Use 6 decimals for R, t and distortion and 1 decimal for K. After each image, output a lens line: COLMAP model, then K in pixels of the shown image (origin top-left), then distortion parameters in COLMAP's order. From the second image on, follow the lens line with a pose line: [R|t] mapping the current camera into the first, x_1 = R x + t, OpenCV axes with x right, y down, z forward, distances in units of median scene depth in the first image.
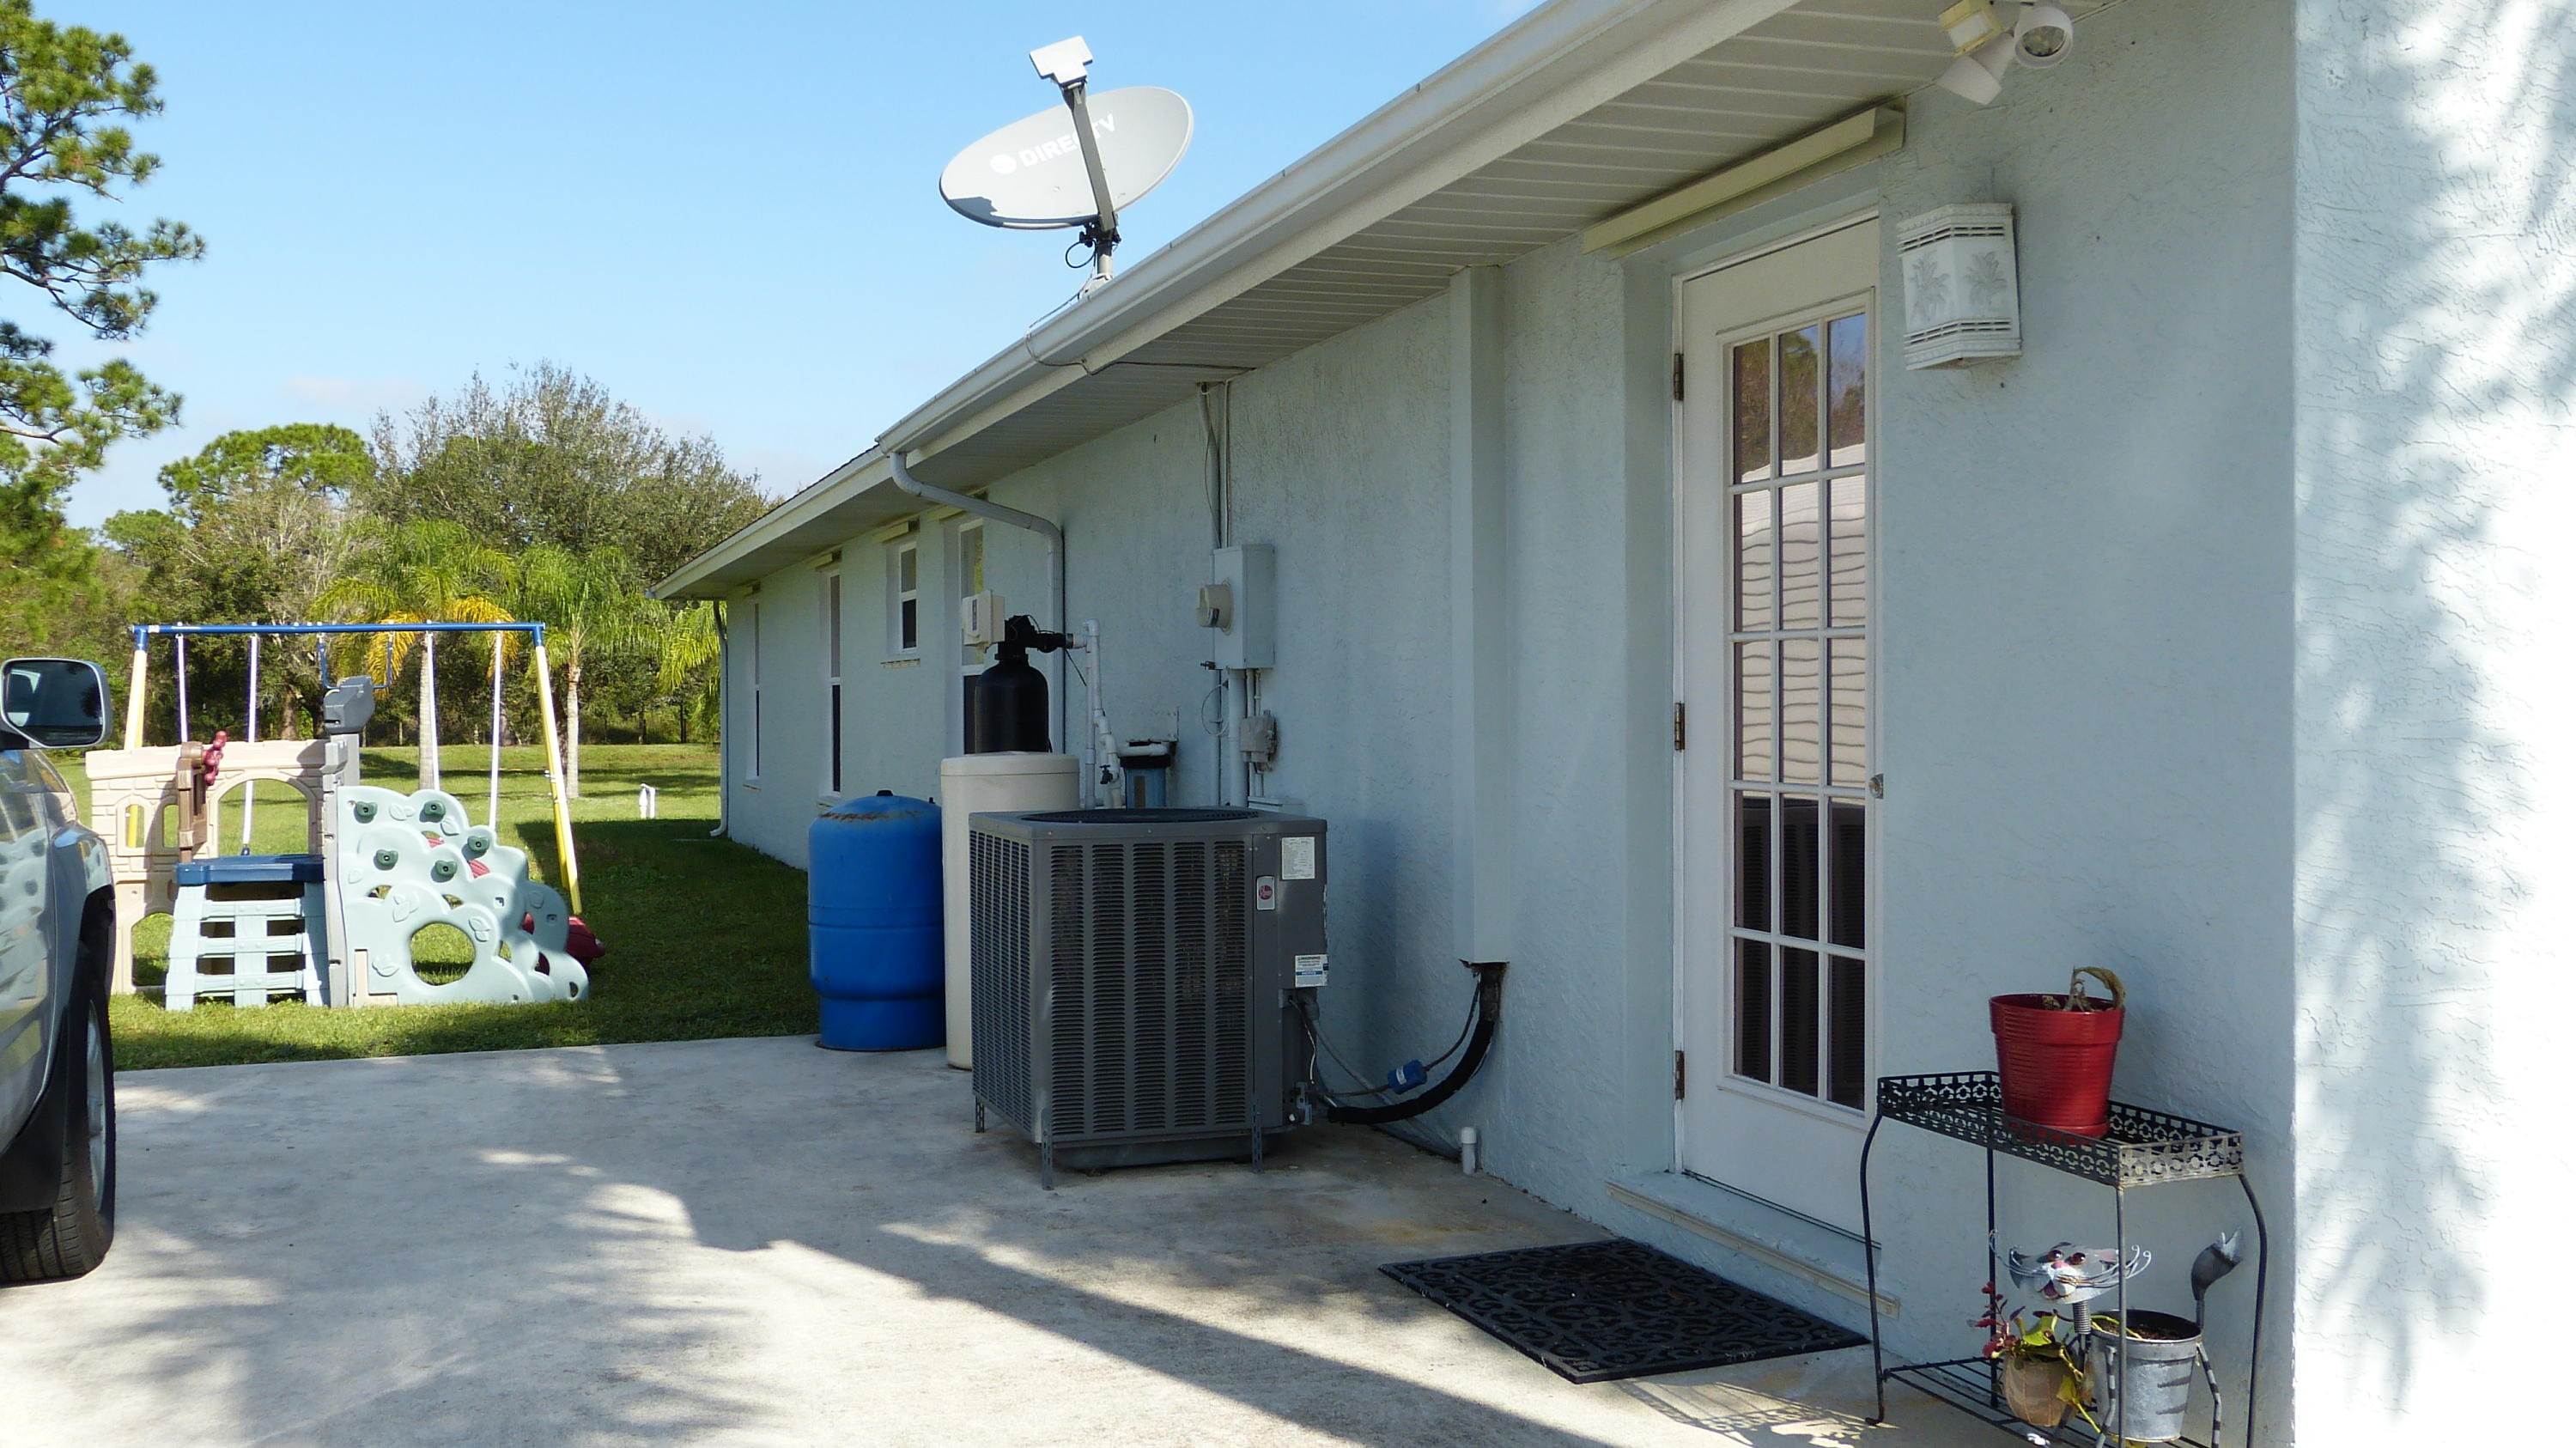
lens RADIAL K [[2313.0, 0, 1288.0], [0, 2313.0, 724.0], [0, 0, 1]] dist [-0.014267, -0.013880]
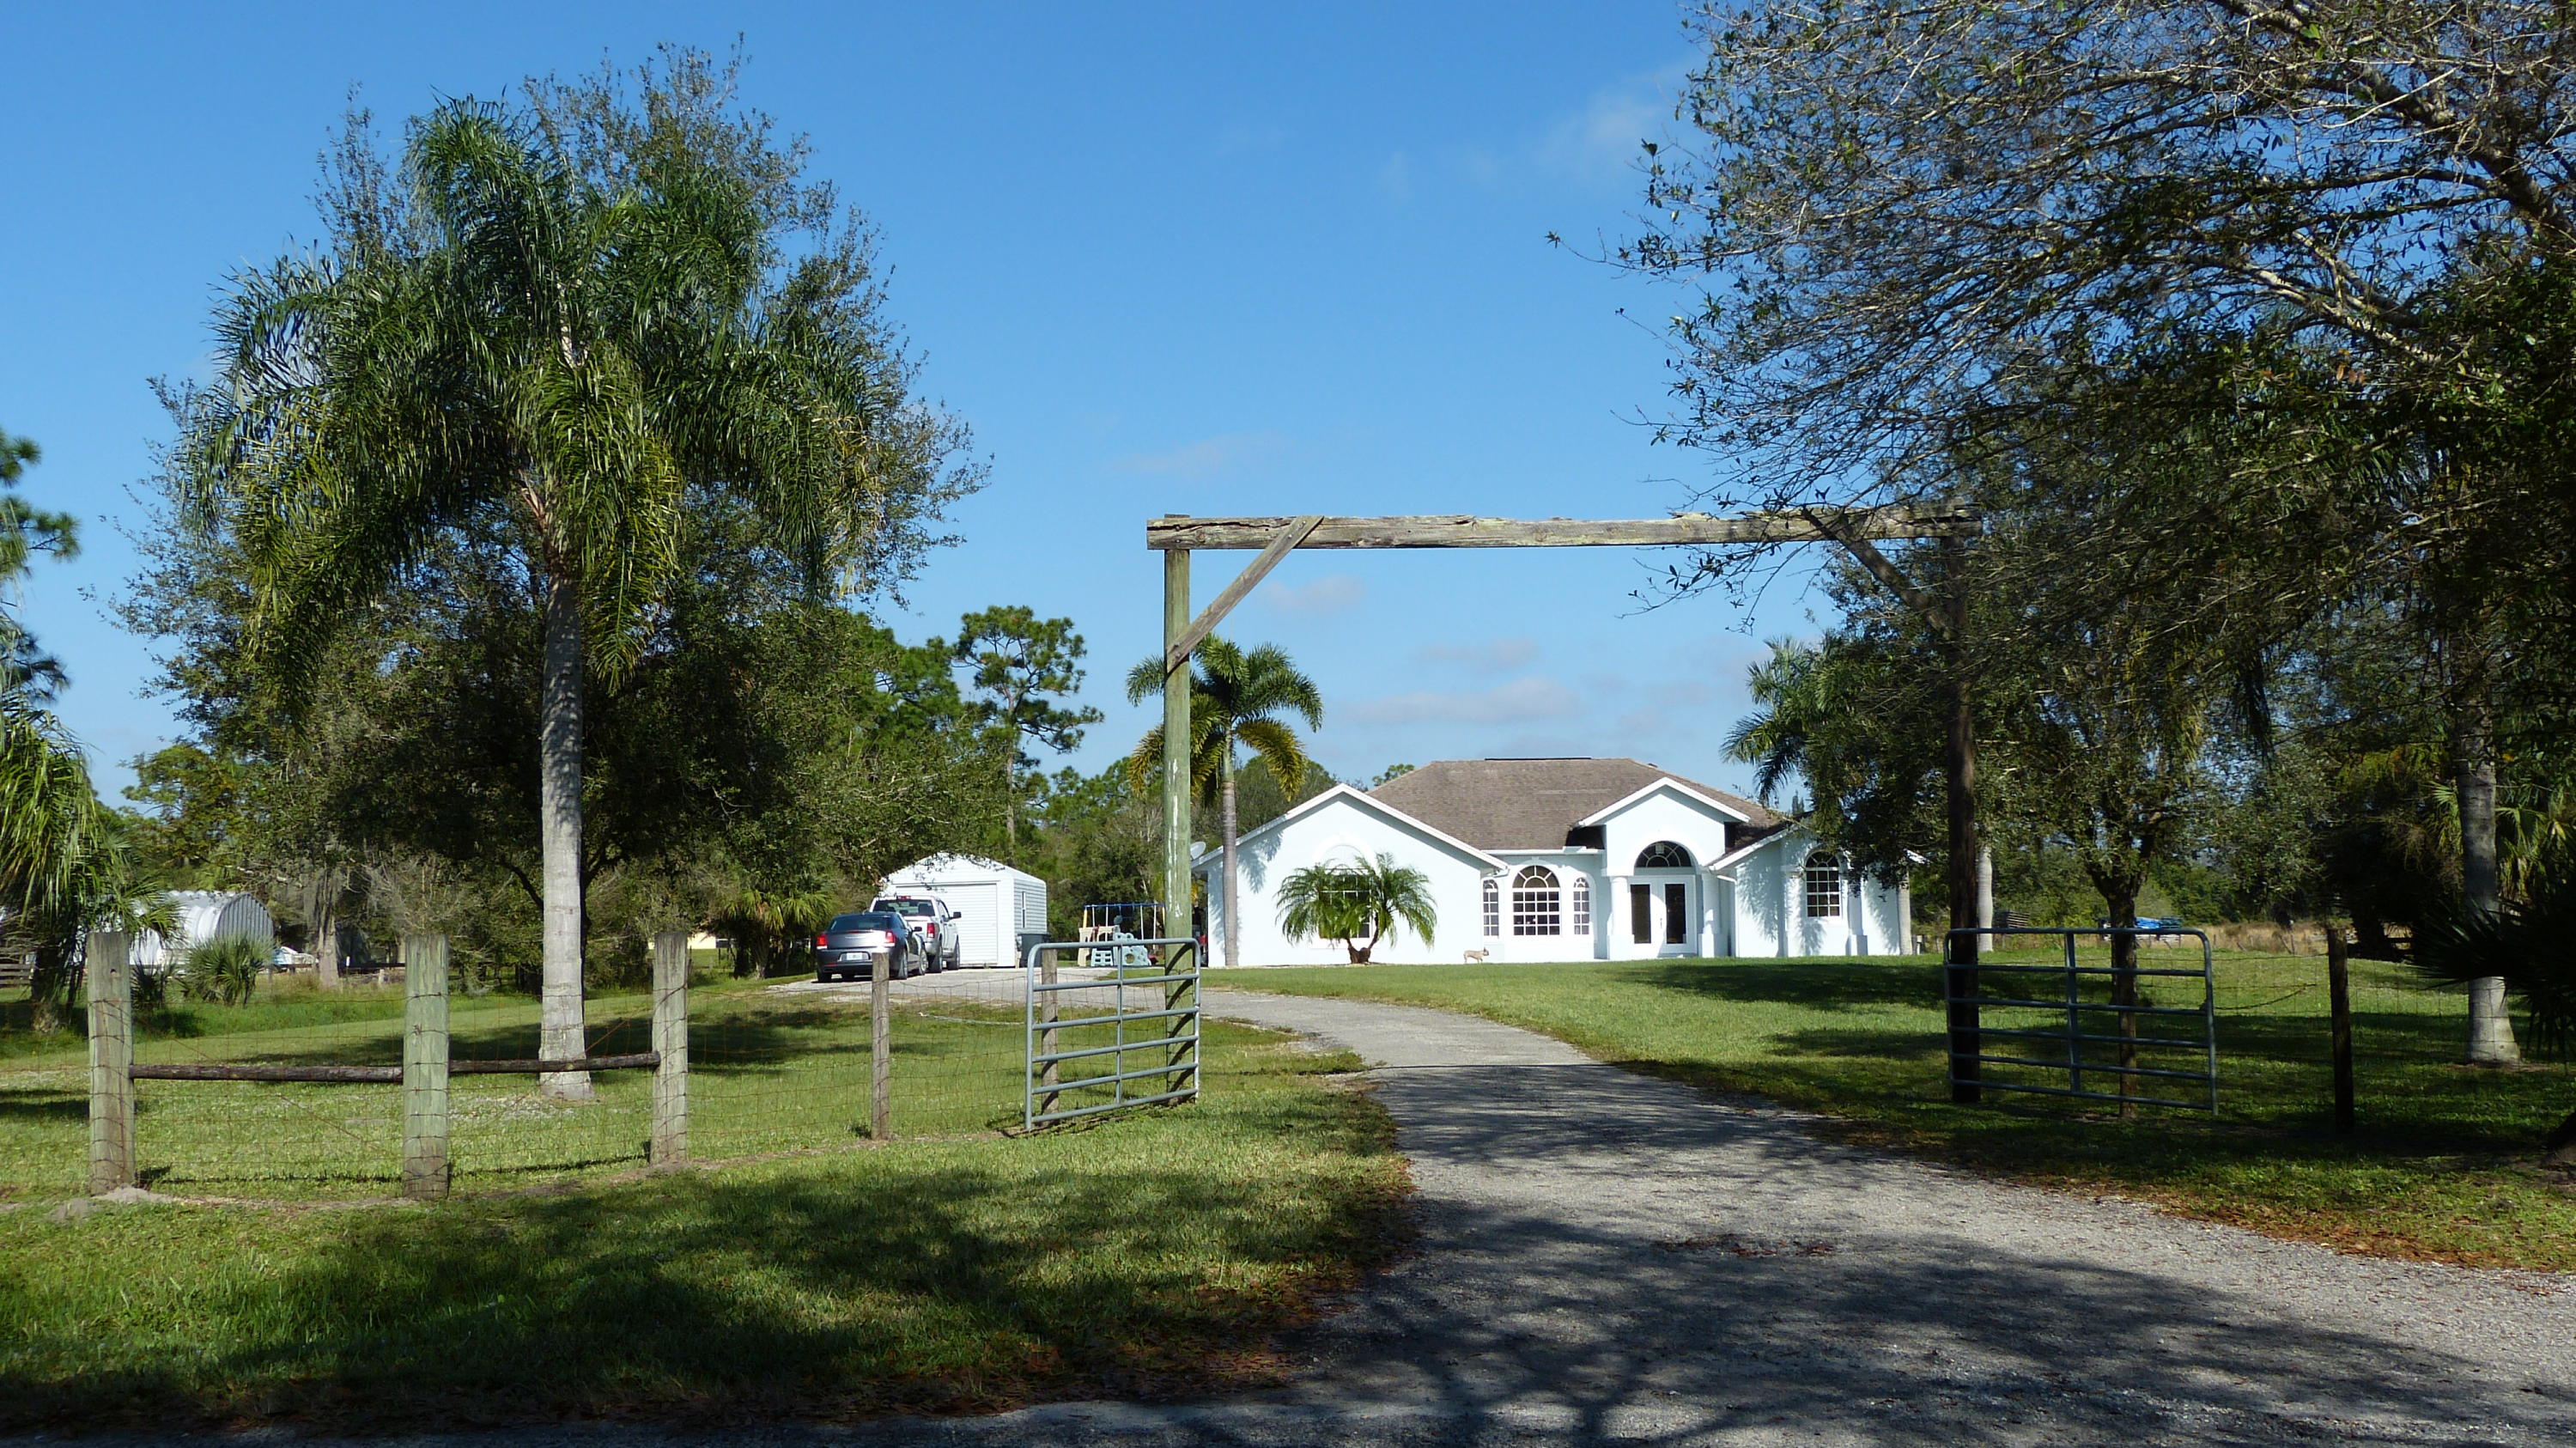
lens RADIAL K [[2767.6, 0, 1288.0], [0, 2767.6, 724.0], [0, 0, 1]] dist [0.000867, -0.003449]
pose [[0.929111, -0.034784, -0.368162, 0.638088], [0.005117, 0.996680, -0.081252, 0.011698], [0.369767, 0.073608, 0.926204, -1.326517]]
